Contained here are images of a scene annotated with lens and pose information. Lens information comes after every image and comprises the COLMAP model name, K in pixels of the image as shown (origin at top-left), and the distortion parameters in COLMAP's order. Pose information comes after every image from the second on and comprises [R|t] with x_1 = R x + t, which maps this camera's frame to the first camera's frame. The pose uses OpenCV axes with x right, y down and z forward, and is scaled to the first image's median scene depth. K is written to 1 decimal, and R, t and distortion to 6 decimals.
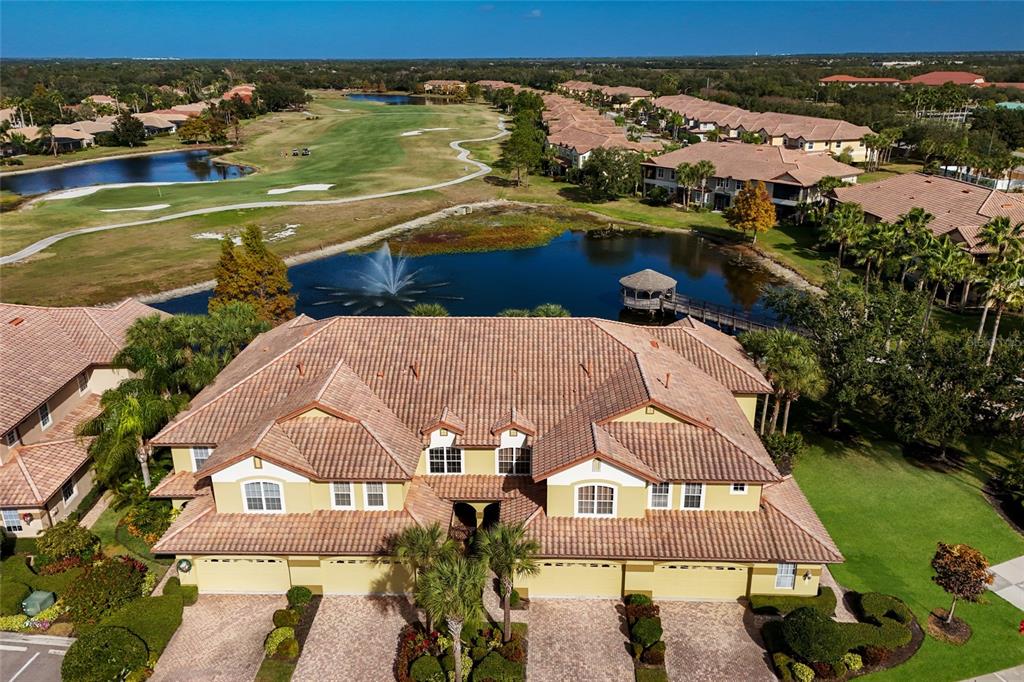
lens RADIAL K [[776.4, 0, 503.3], [0, 776.4, 337.9], [0, 0, 1]] dist [0.053911, -0.002779]
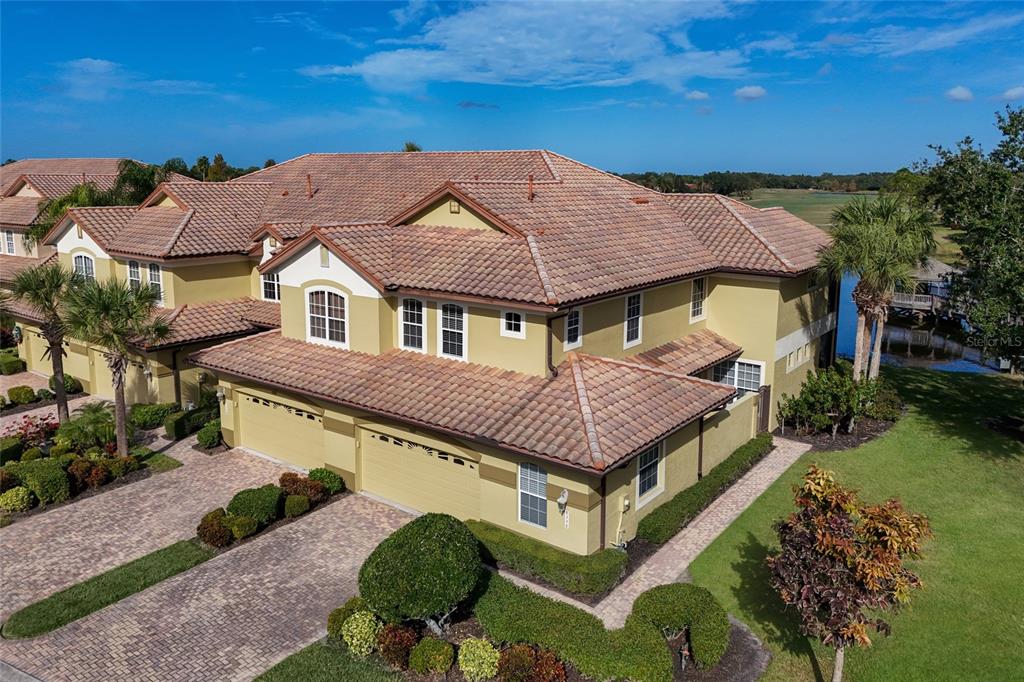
lens RADIAL K [[746.4, 0, 511.9], [0, 746.4, 300.7], [0, 0, 1]] dist [0.084198, -0.075457]
pose [[0.822150, 0.104437, -0.559609, 0.540028], [-0.204734, 0.971498, -0.119478, 0.216429], [0.531182, 0.212800, 0.820099, 0.509923]]
